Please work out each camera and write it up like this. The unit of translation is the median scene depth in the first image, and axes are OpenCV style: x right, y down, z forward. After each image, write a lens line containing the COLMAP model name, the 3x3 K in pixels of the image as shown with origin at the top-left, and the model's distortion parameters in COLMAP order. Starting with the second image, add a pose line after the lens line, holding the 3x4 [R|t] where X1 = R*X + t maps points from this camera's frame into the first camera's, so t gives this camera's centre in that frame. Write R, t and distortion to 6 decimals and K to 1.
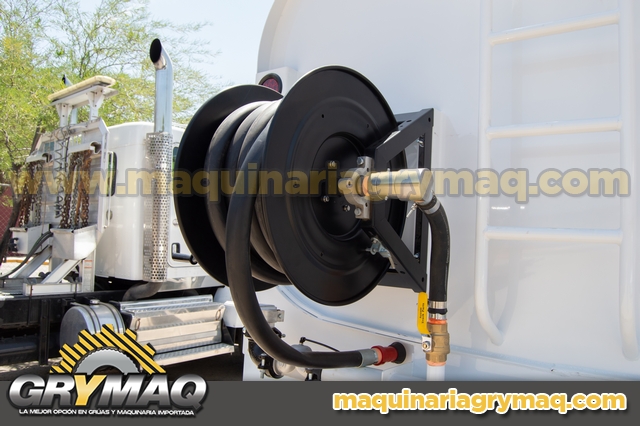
lens RADIAL K [[509.6, 0, 321.2], [0, 509.6, 212.7], [0, 0, 1]] dist [-0.096095, 0.042584]
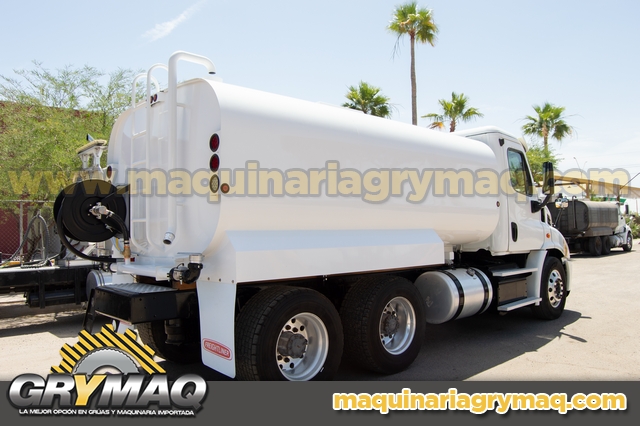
lens RADIAL K [[509.6, 0, 319.2], [0, 509.6, 214.5], [0, 0, 1]] dist [-0.096095, 0.042584]
pose [[0.985778, -0.058514, -0.157538, 0.594880], [0.061910, 0.997941, 0.016733, 0.004715], [0.156235, -0.026248, 0.987371, -0.630026]]
